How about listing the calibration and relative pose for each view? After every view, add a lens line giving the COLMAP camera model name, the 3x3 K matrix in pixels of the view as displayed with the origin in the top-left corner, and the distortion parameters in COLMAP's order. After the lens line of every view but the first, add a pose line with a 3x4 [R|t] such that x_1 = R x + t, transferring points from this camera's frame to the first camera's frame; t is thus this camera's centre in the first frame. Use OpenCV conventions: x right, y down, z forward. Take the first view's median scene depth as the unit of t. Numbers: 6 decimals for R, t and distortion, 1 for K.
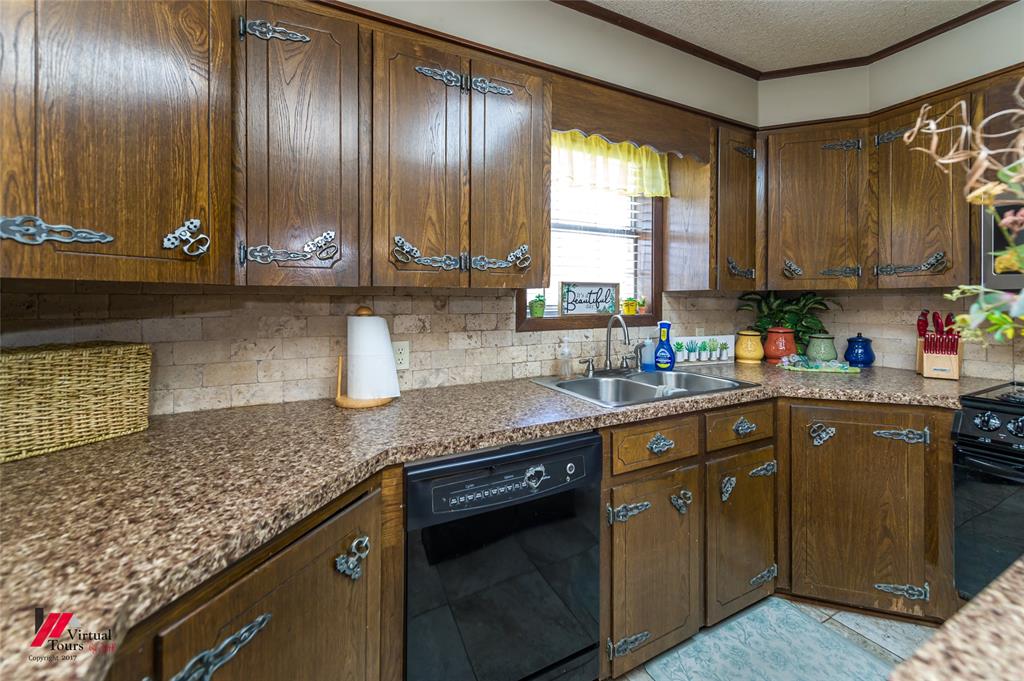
lens RADIAL K [[408.9, 0, 501.3], [0, 408.9, 302.8], [0, 0, 1]] dist [0.000620, -0.001475]
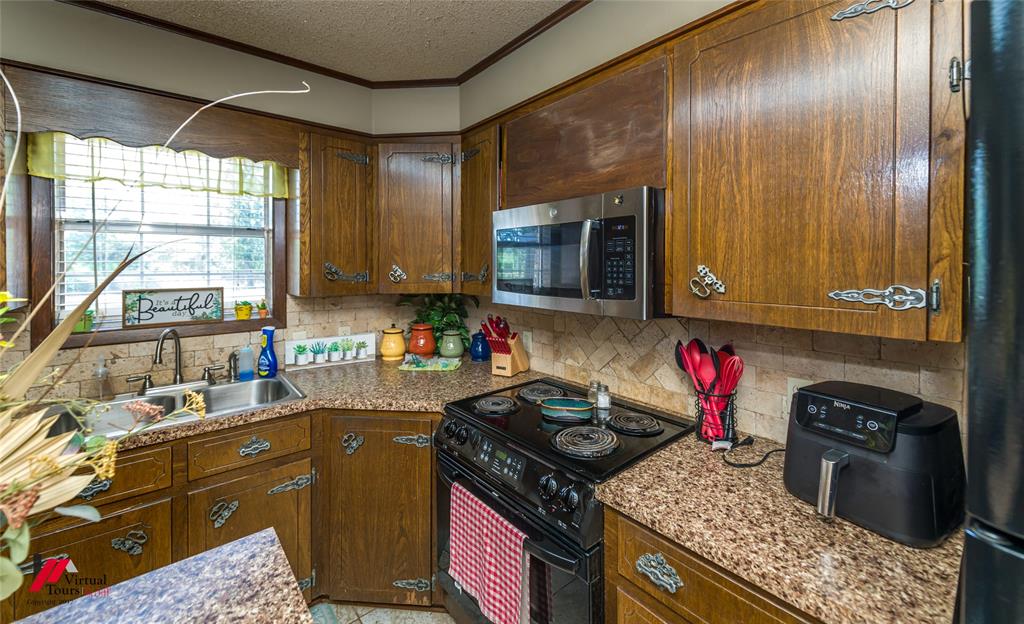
lens RADIAL K [[411.2, 0, 512.5], [0, 411.2, 265.1], [0, 0, 1]] dist [0.006122, -0.000767]
pose [[0.973117, 0.001100, 0.230307, 0.913340], [-0.002762, 0.999972, 0.006892, -0.136050], [-0.230294, -0.007343, 0.973094, -0.106848]]
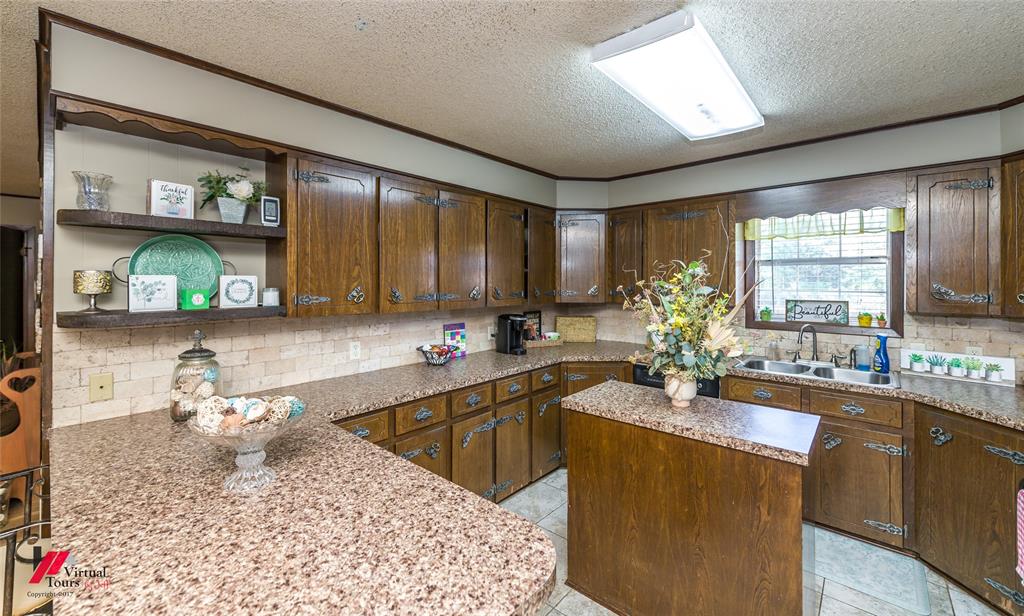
lens RADIAL K [[411.2, 0, 505.6], [0, 411.2, 280.2], [0, 0, 1]] dist [0.006122, -0.000767]
pose [[0.365267, 0.000624, -0.930903, 1.430029], [0.001505, 0.999998, 0.001261, -0.151202], [0.930902, -0.001862, 0.365265, -0.663041]]
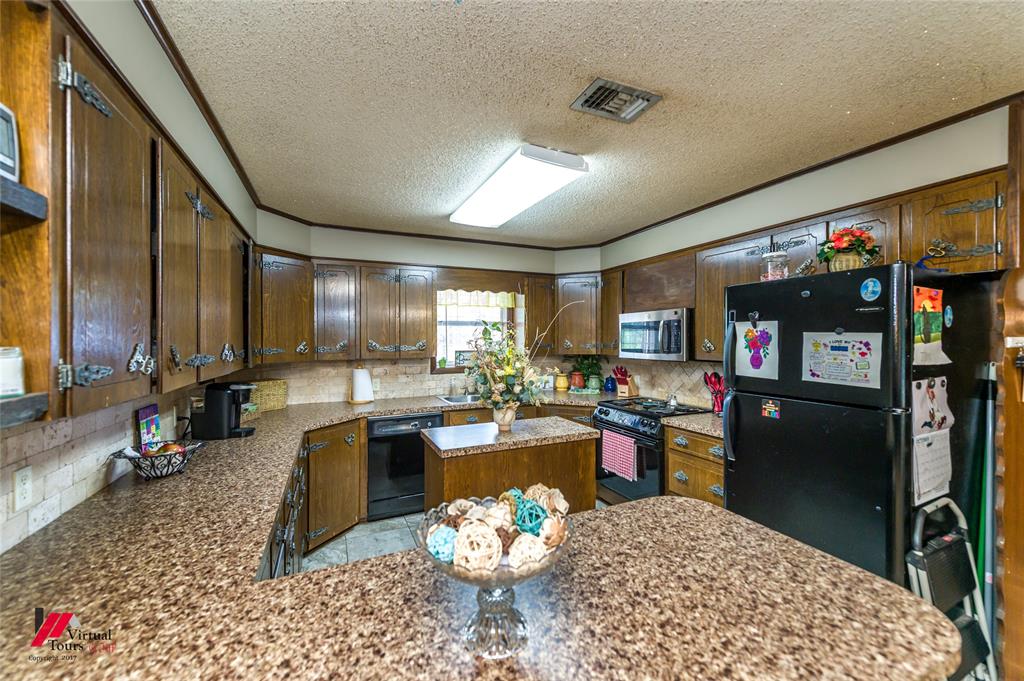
lens RADIAL K [[408.9, 0, 509.1], [0, 408.9, 344.0], [0, 0, 1]] dist [0.000620, -0.001475]
pose [[0.998993, -0.000149, -0.044856, 0.612643], [0.000818, 0.999888, 0.014912, -0.137834], [0.044849, -0.014934, 0.998882, -1.294951]]
